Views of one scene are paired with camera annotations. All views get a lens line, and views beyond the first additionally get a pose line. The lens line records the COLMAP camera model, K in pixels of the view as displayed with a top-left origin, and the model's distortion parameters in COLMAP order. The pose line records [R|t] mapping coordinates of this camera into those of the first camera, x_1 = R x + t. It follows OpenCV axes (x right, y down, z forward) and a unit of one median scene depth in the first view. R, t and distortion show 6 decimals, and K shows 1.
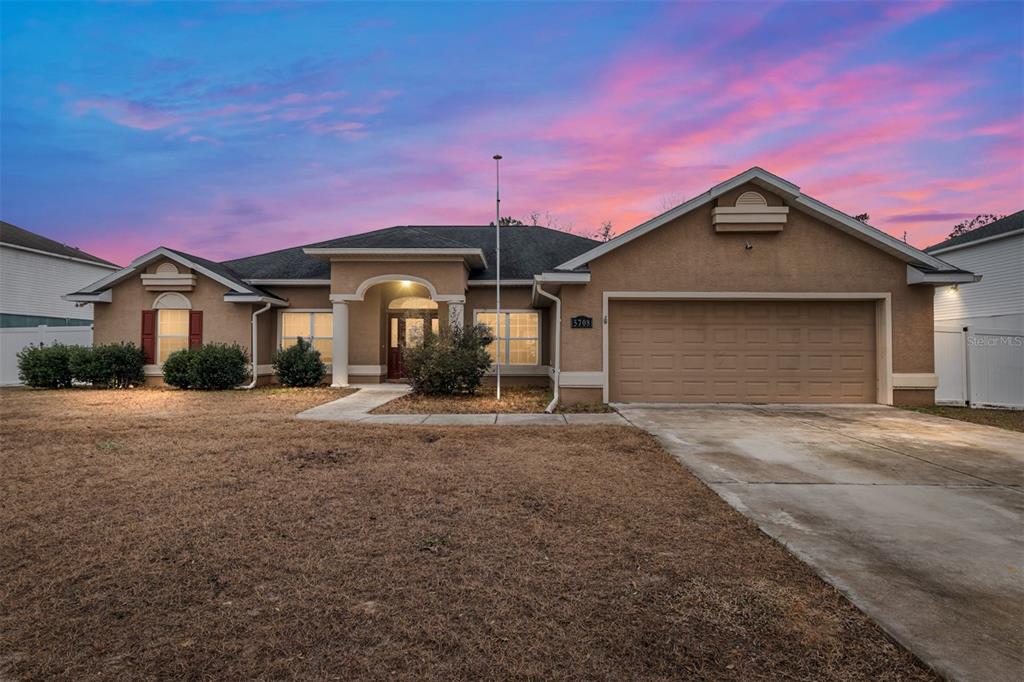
lens RADIAL K [[536.6, 0, 512.0], [0, 536.6, 341.0], [0, 0, 1]] dist [0.004238, 0.000410]
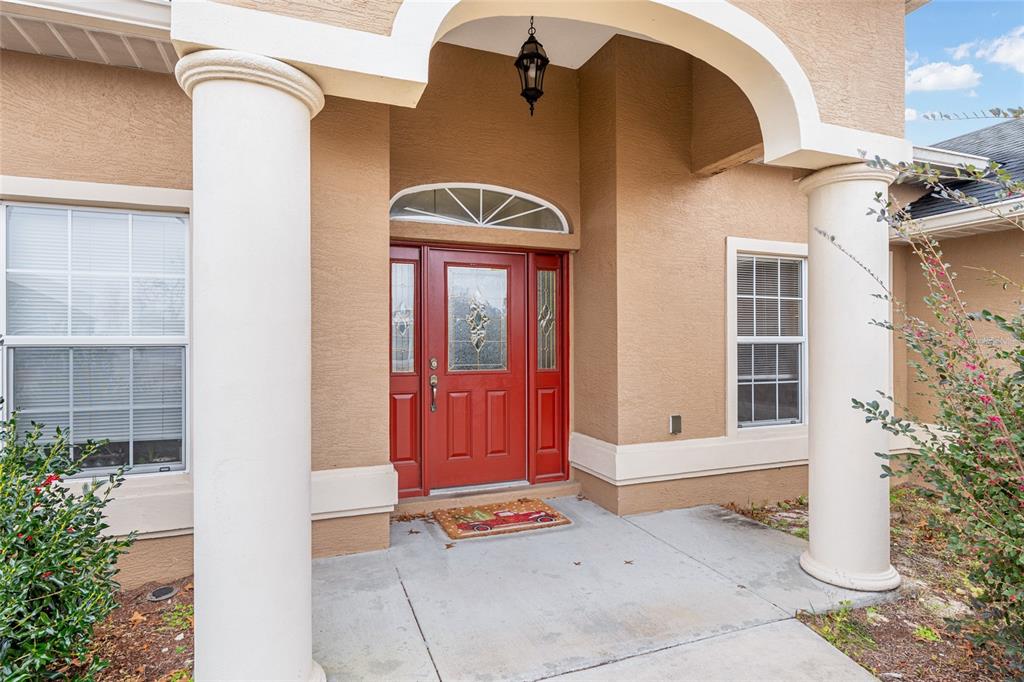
lens RADIAL K [[538.5, 0, 512.0], [0, 538.5, 341.0], [0, 0, 1]] dist [-0.002435, -0.000409]
pose [[0.929974, -0.005439, 0.367584, -0.306705], [-0.000957, 0.999851, 0.017215, -0.010213], [-0.367623, -0.016361, 0.929831, 0.840893]]
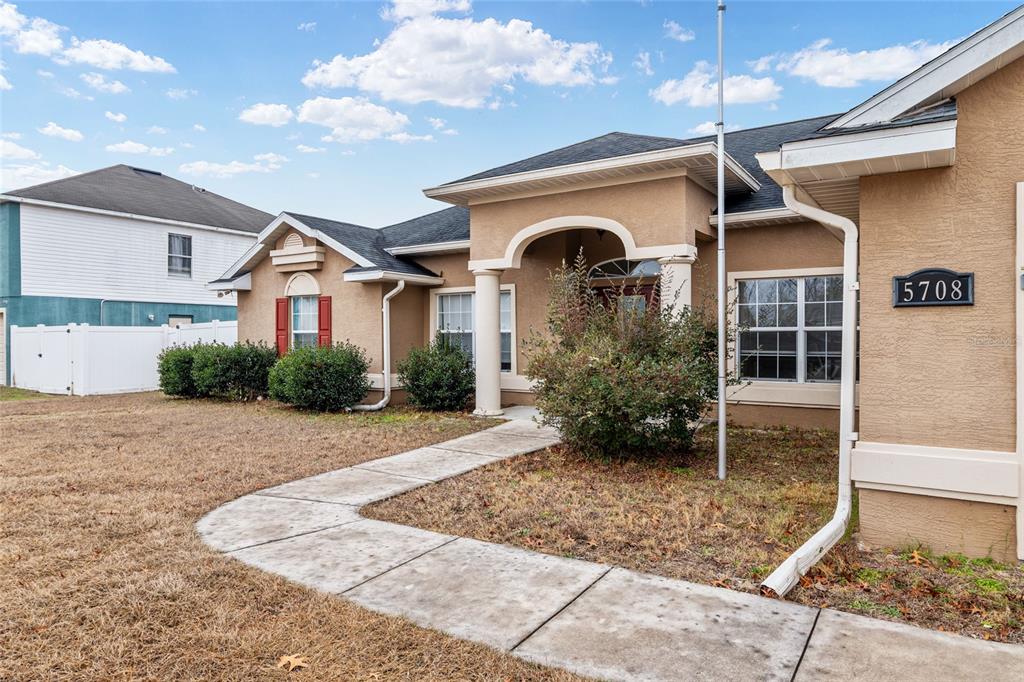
lens RADIAL K [[654.3, 0, 509.6], [0, 654.3, 337.3], [0, 0, 1]] dist [-0.000685, 0.000471]
pose [[0.847219, -0.005156, -0.531219, 0.089139], [0.016921, 0.999707, 0.017283, -0.012566], [0.530975, -0.023632, 0.847058, 0.393064]]
